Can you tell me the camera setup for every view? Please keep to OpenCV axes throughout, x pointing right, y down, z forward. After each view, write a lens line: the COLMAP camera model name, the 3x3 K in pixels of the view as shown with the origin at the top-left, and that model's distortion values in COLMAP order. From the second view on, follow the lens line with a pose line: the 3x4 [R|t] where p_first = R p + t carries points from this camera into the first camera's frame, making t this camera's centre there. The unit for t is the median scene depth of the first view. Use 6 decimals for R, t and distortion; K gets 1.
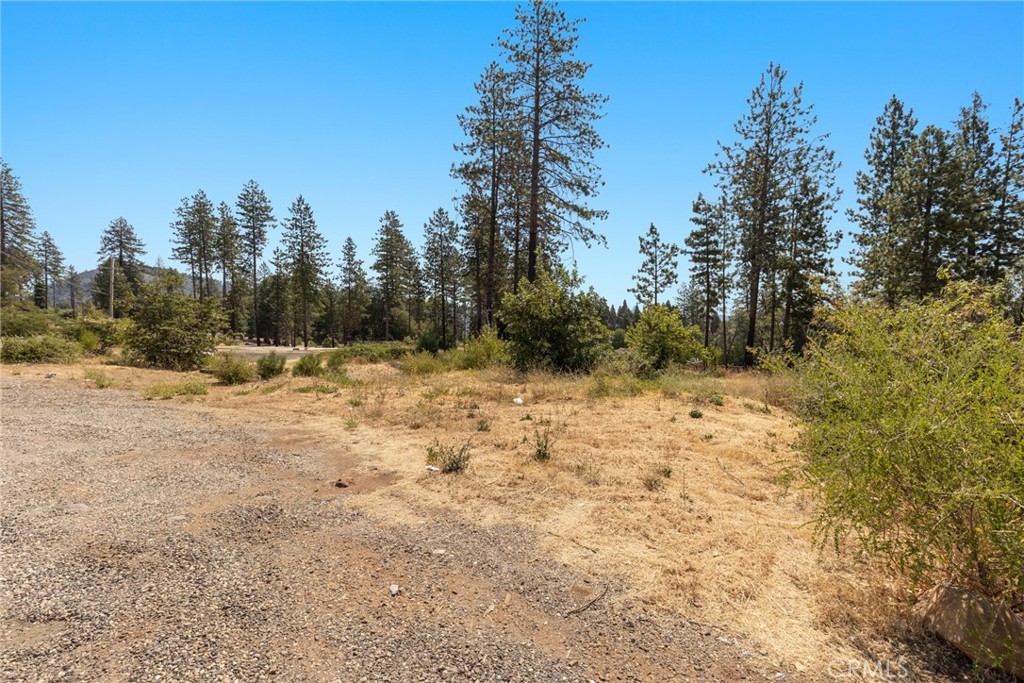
lens RADIAL K [[448.9, 0, 513.0], [0, 448.9, 339.6], [0, 0, 1]] dist [-0.002455, -0.000518]
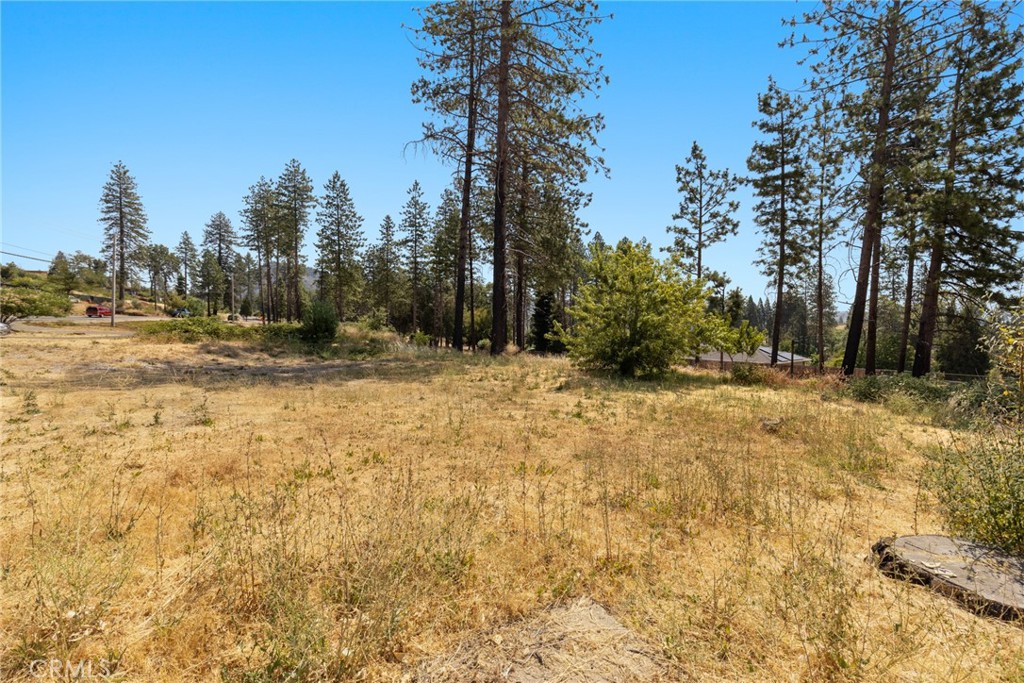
lens RADIAL K [[448.9, 0, 512.4], [0, 448.9, 340.1], [0, 0, 1]] dist [-0.002455, -0.000518]
pose [[0.972069, 0.022609, -0.233606, 0.208458], [-0.020053, 0.999710, 0.013313, 0.023842], [0.233839, -0.008256, 0.972240, 0.300642]]
